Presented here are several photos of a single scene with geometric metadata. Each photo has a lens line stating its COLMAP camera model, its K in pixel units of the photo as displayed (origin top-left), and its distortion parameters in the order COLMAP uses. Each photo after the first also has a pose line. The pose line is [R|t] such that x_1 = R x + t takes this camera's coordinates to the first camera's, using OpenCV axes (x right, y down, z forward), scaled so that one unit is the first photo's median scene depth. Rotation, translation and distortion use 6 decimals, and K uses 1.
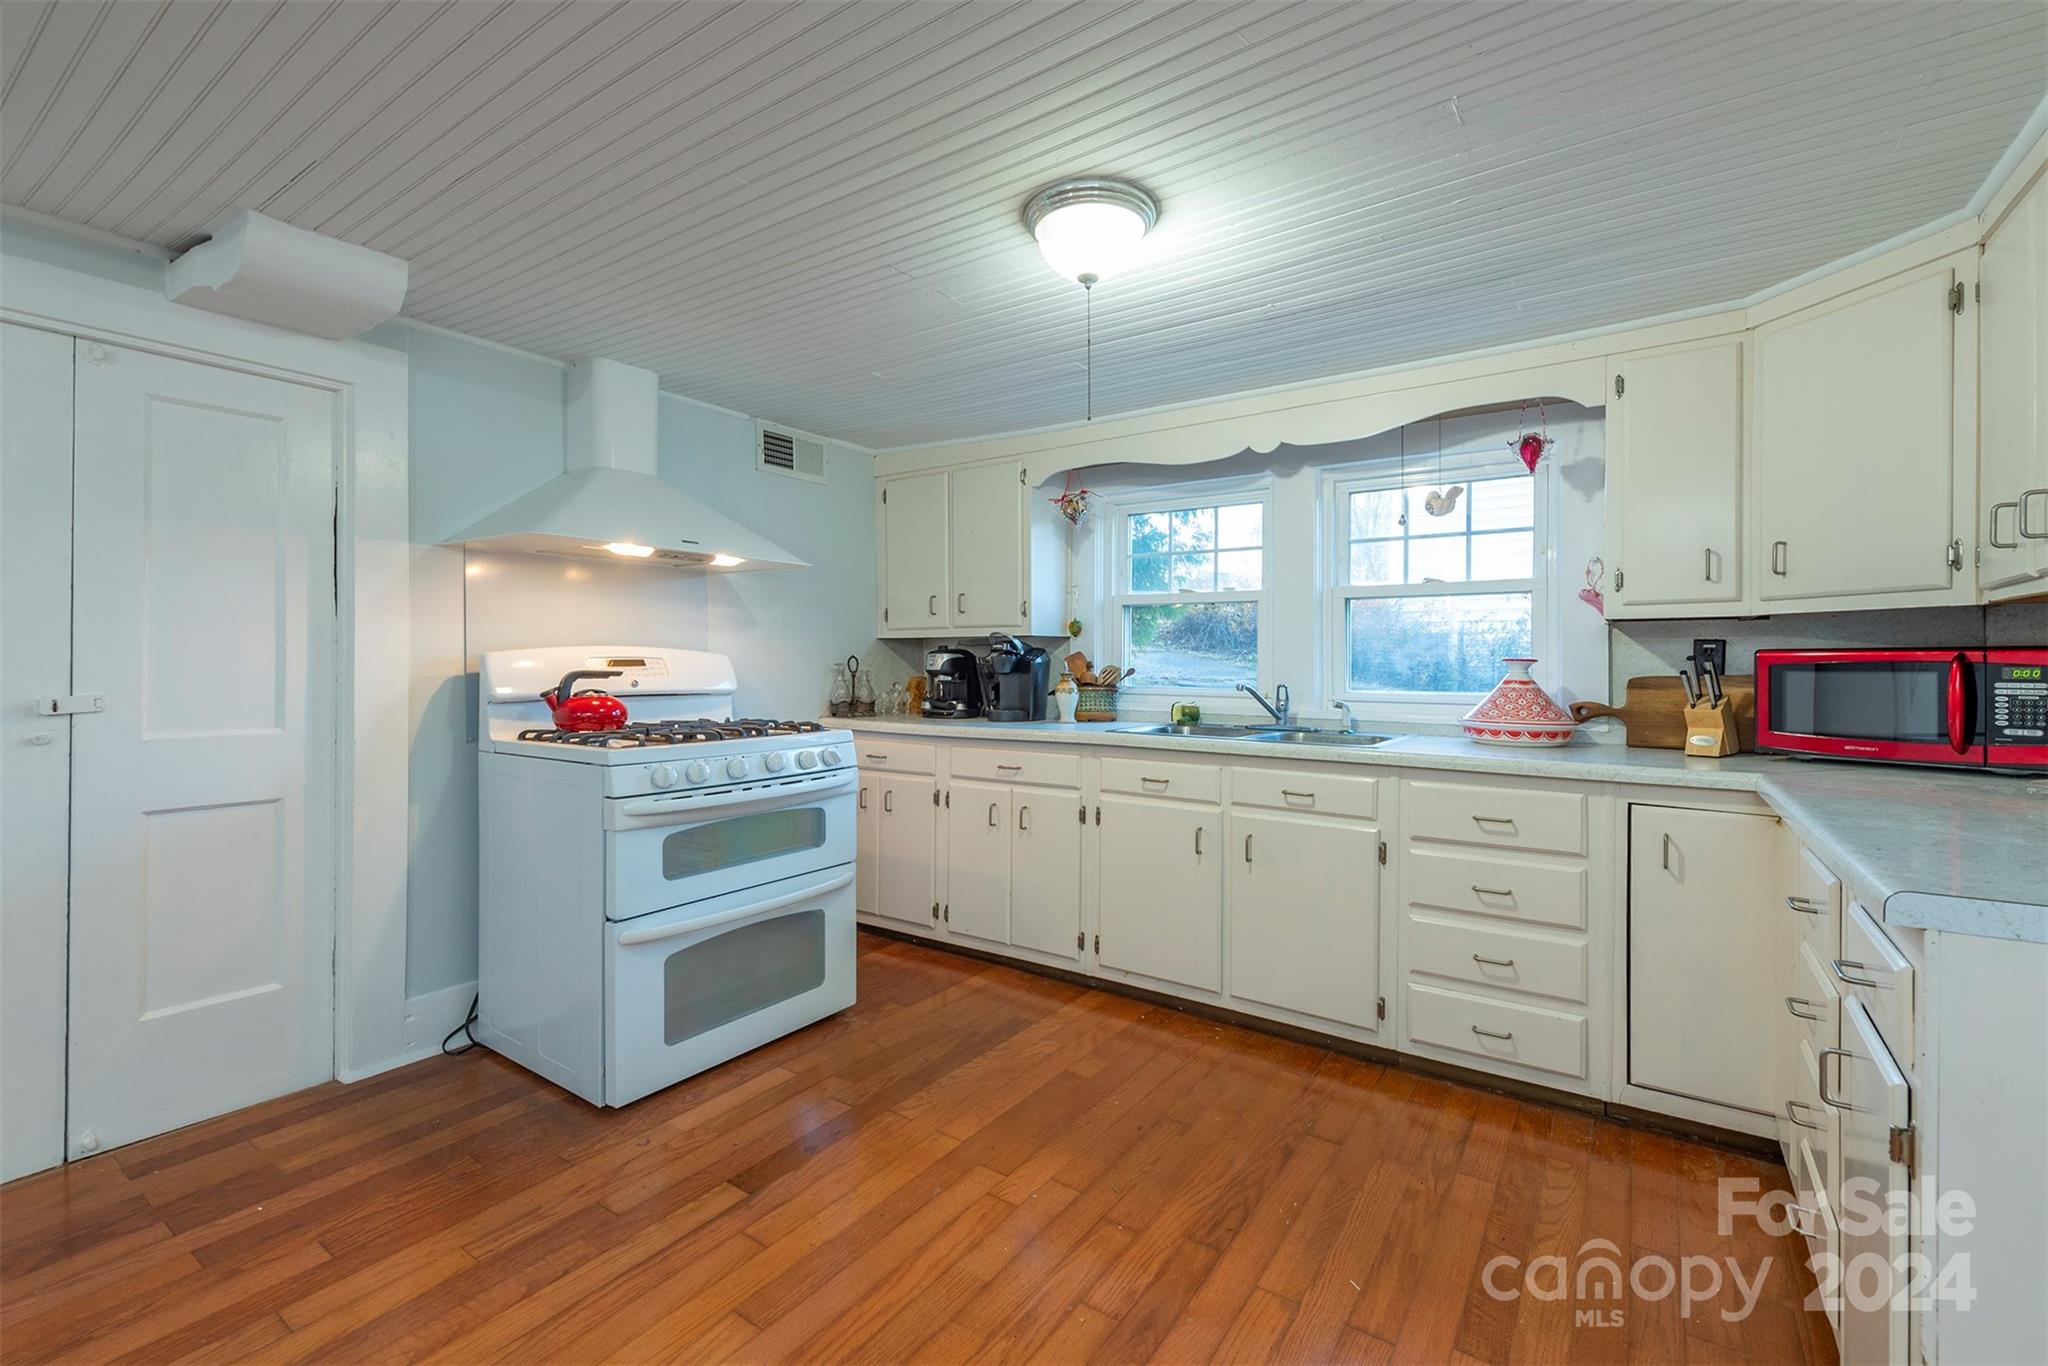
lens RADIAL K [[797.2, 0, 1024.4], [0, 797.2, 660.6], [0, 0, 1]] dist [0.003538, -0.000453]
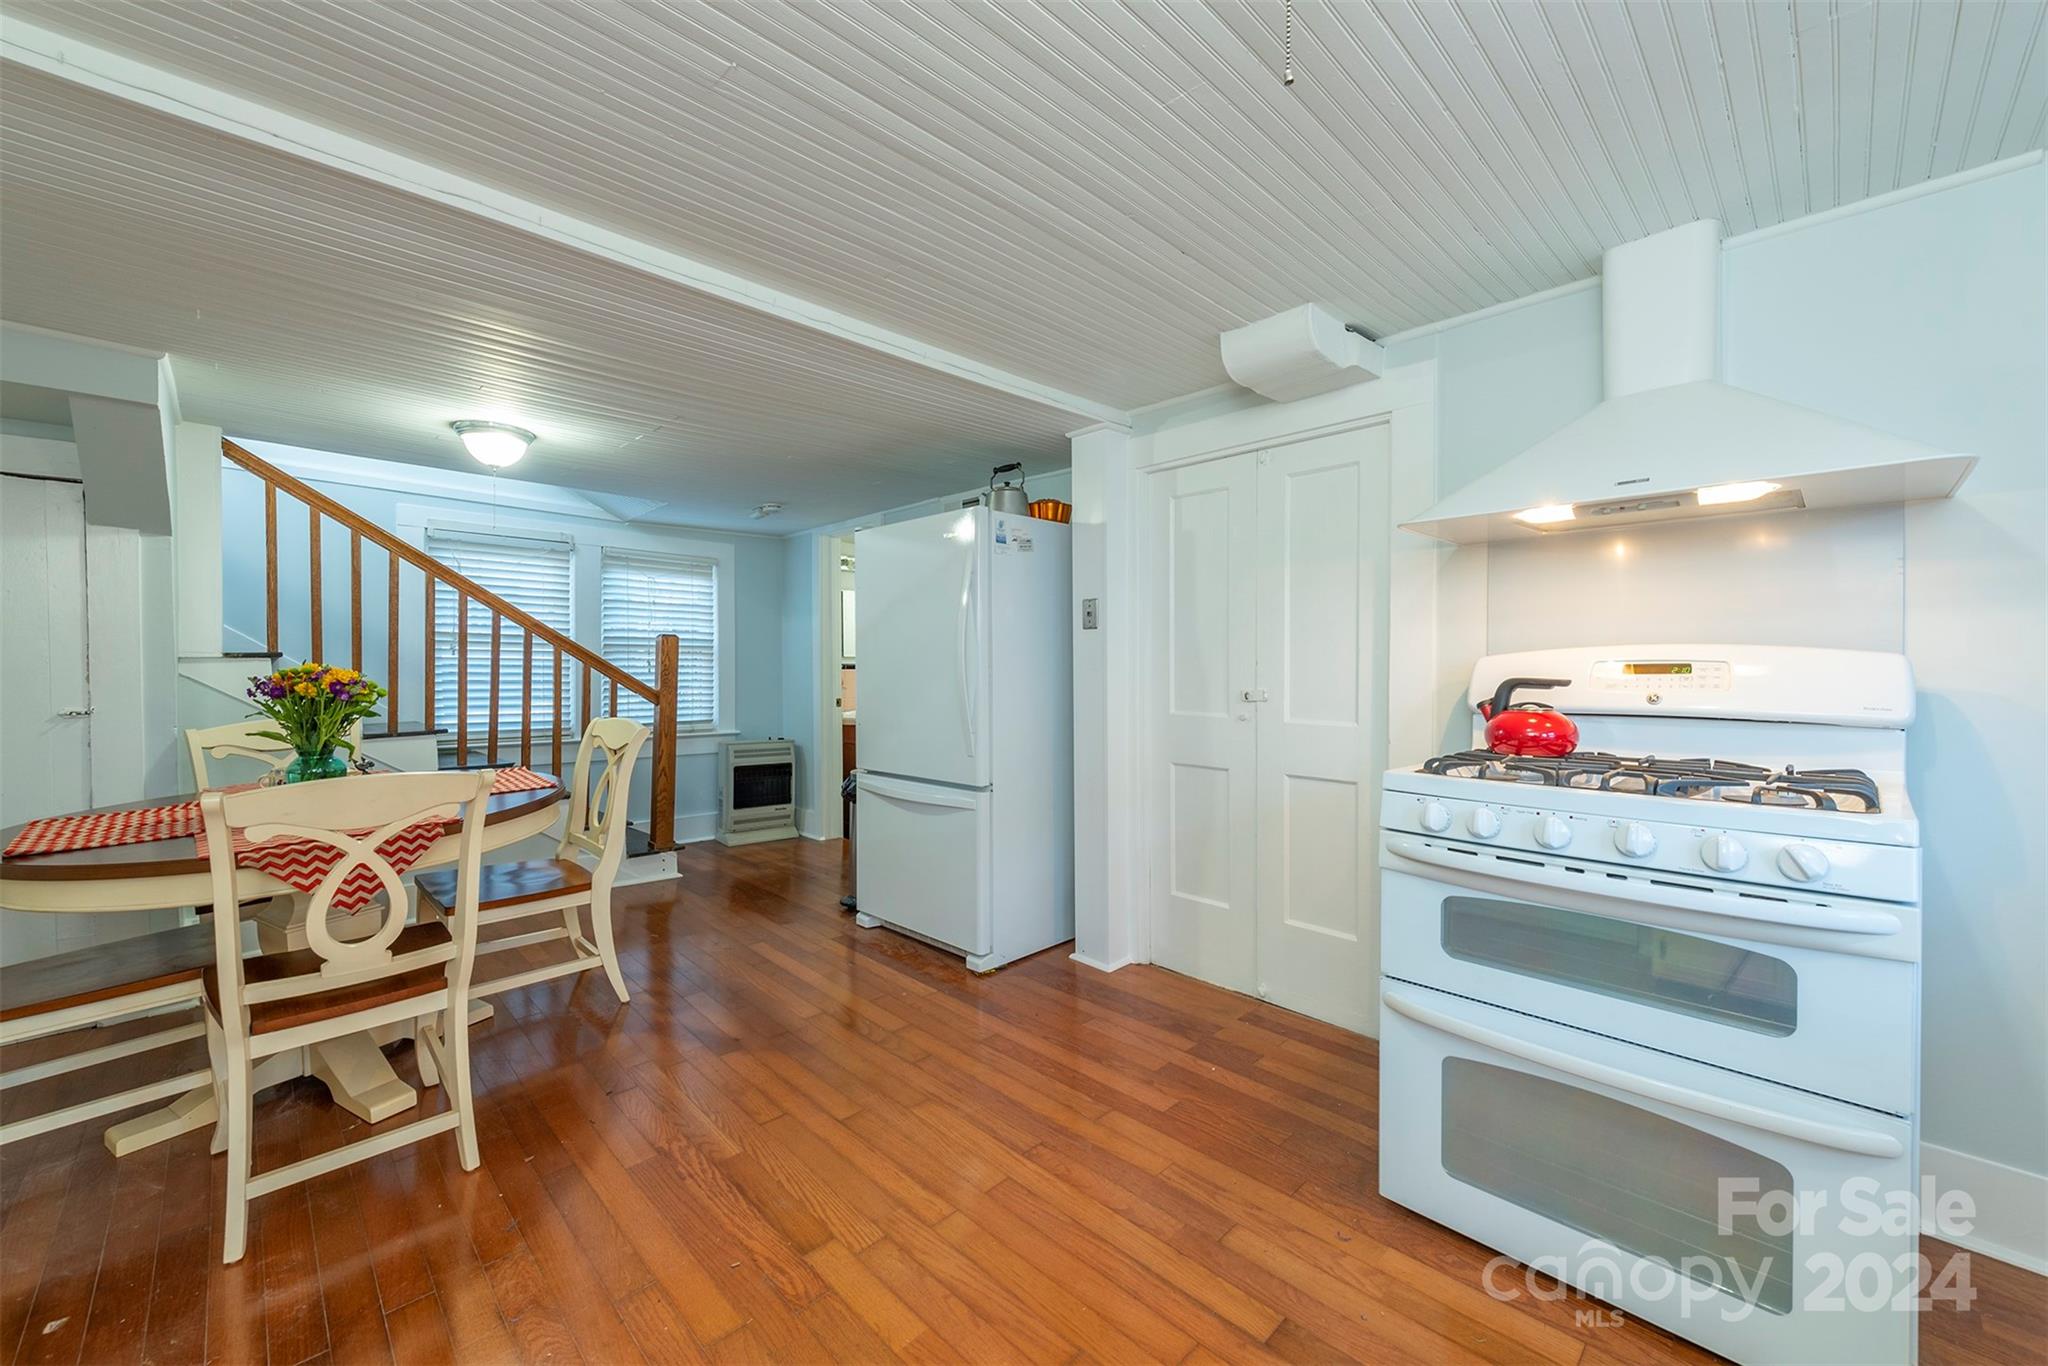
lens RADIAL K [[785.6, 0, 910.8], [0, 785.6, 676.3], [0, 0, 1]] dist [0.000508, -0.000147]
pose [[-0.205081, 0.009950, -0.978694, 0.329834], [-0.001958, 0.999942, 0.010577, 0.003770], [0.978743, 0.004086, -0.205049, 0.564765]]
